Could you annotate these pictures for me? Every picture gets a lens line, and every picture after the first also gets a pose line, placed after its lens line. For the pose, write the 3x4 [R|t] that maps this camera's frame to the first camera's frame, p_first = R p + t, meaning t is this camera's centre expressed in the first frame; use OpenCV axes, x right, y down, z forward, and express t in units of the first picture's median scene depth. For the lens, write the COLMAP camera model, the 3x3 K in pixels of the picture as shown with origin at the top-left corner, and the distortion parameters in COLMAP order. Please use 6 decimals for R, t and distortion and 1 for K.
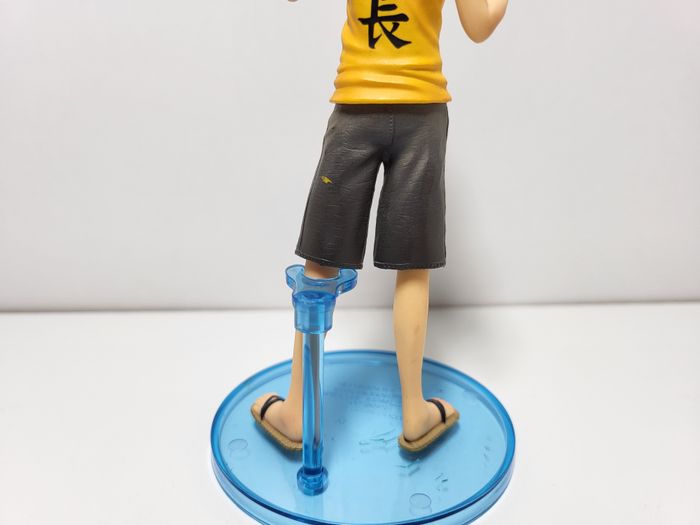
lens RADIAL K [[546.0, 0, 350.0], [0, 546.0, 262.5], [0, 0, 1]] dist [-0.037592, -0.000920]
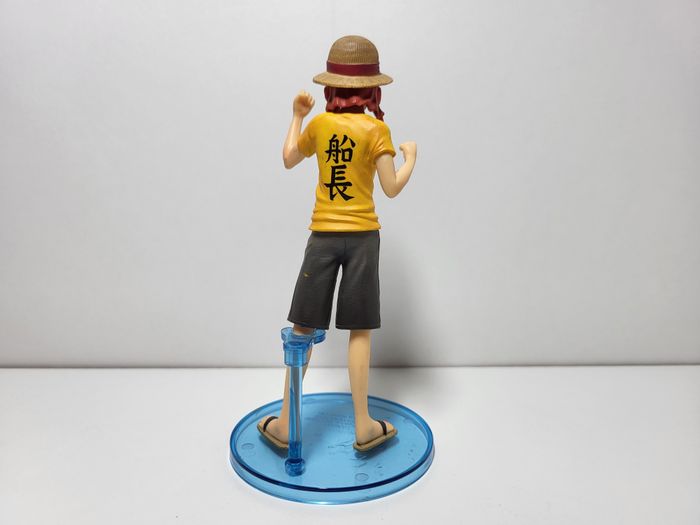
lens RADIAL K [[546.0, 0, 350.0], [0, 546.0, 262.5], [0, 0, 1]] dist [-0.037592, -0.000920]
pose [[0.999474, 0.002110, -0.032374, 0.141600], [-0.007192, 0.987460, -0.157704, 0.071542], [0.031635, 0.157854, 0.986956, -0.634772]]
